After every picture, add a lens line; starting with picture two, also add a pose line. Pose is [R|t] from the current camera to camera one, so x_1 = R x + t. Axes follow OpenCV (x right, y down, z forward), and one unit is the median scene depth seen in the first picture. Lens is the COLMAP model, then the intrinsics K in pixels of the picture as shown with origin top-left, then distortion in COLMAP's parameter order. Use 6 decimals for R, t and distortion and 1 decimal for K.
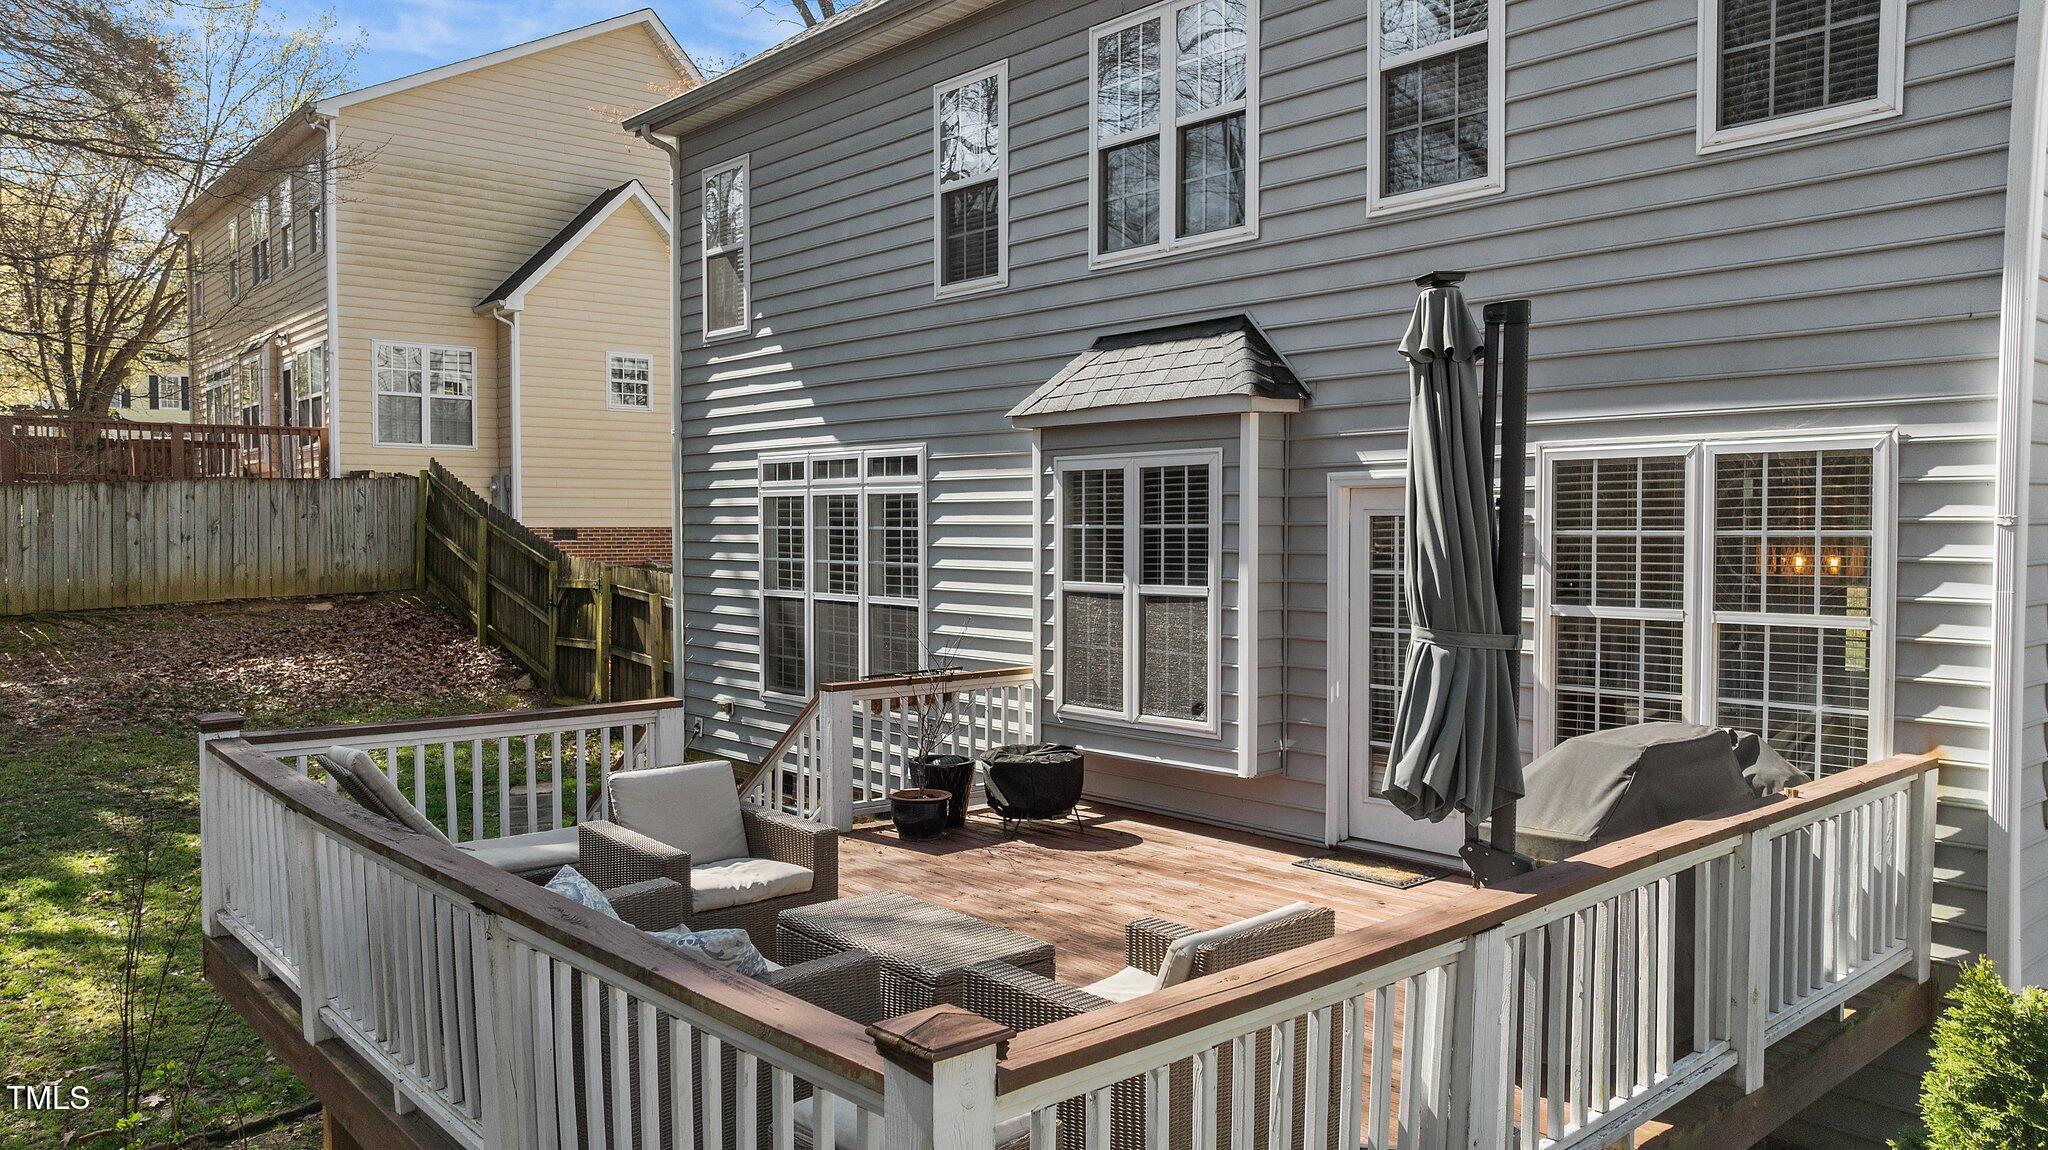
lens RADIAL K [[1435.8, 0, 1041.1], [0, 1435.8, 578.5], [0, 0, 1]] dist [-0.008359, -0.006331]
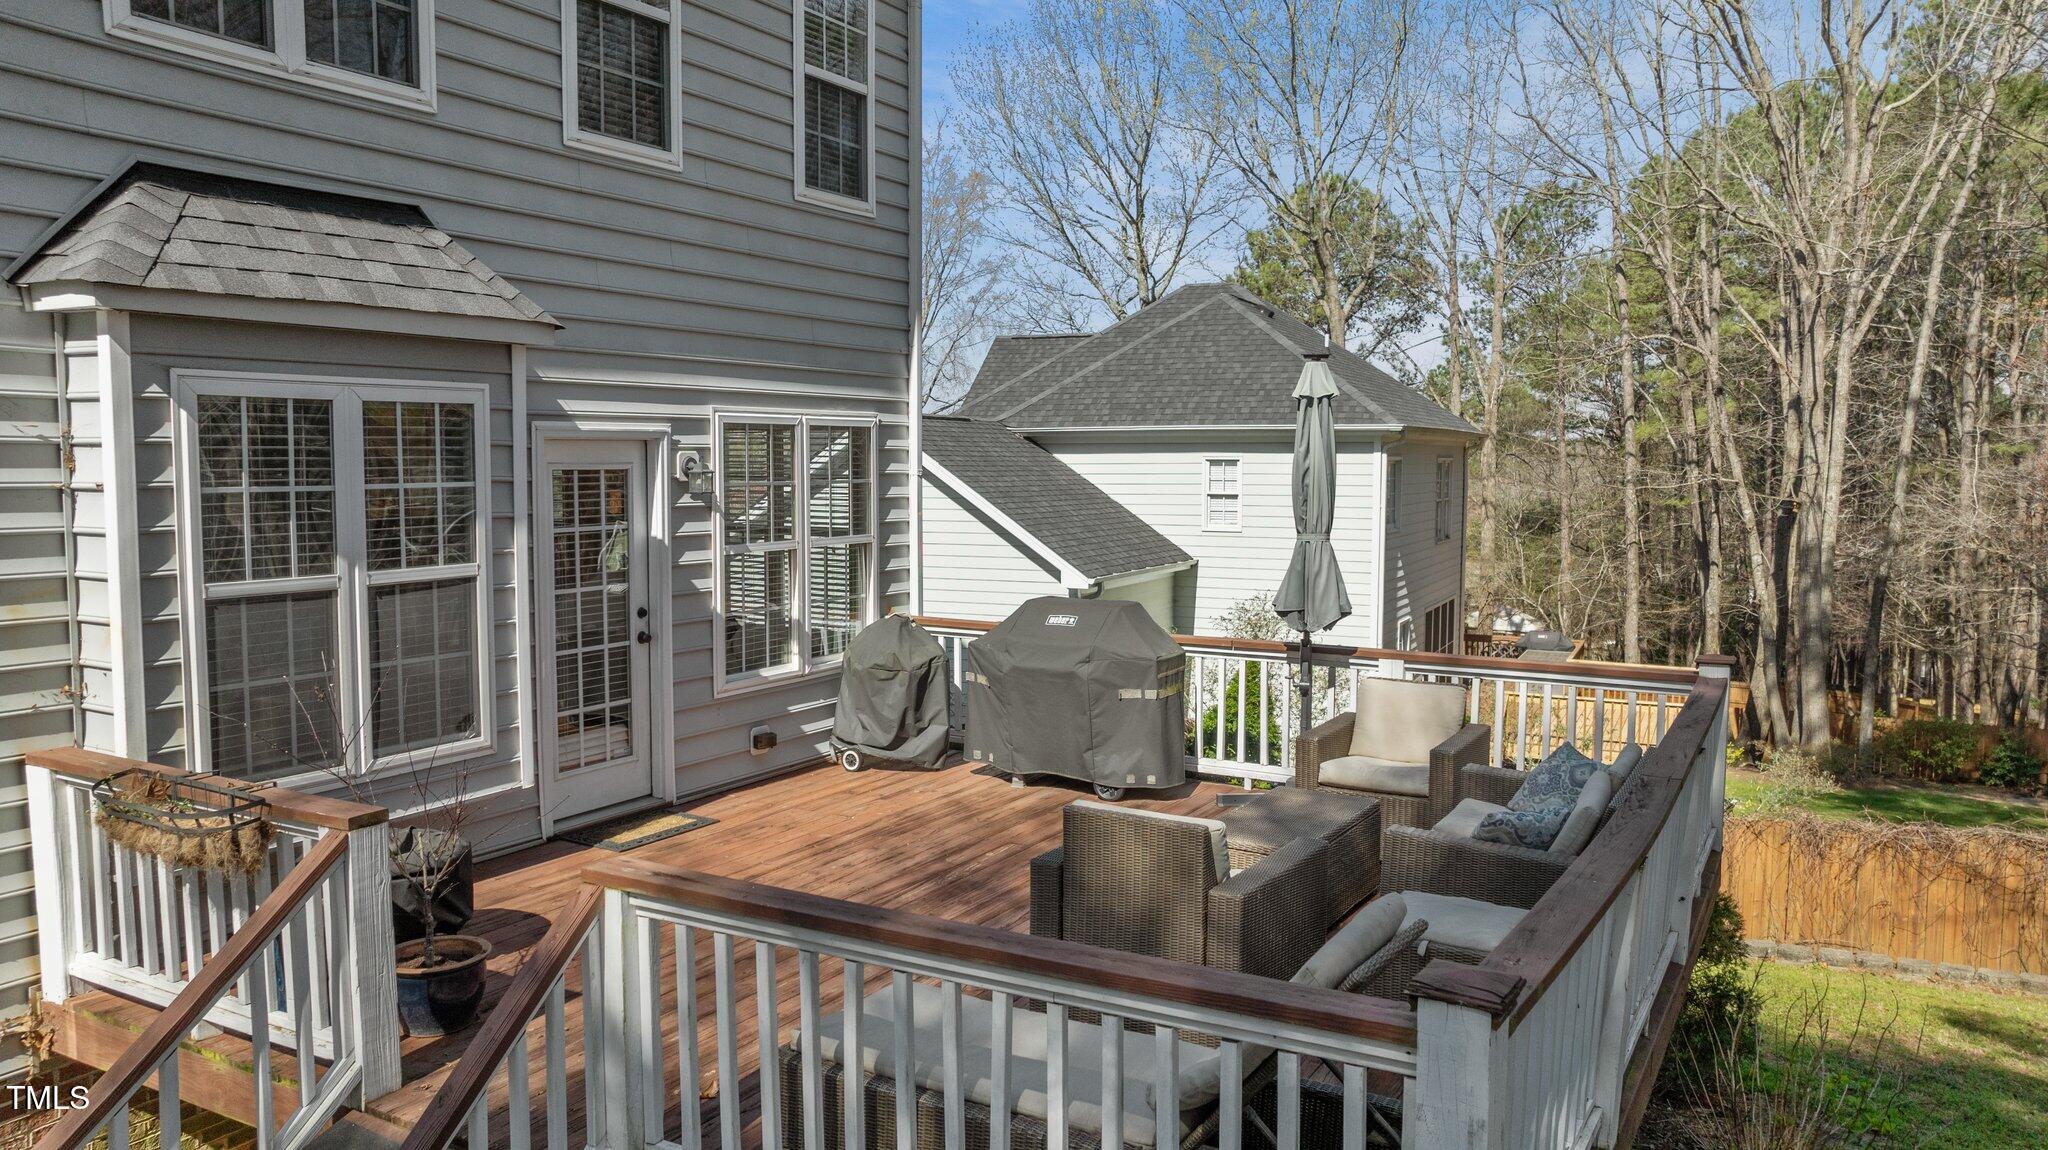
lens RADIAL K [[1435.8, 0, 1041.1], [0, 1435.8, 578.5], [0, 0, 1]] dist [-0.008359, -0.006331]
pose [[-0.313598, -0.088627, 0.945411, -0.696880], [0.020560, 0.994768, 0.100073, -0.055799], [-0.949333, 0.050820, -0.310134, 0.929009]]
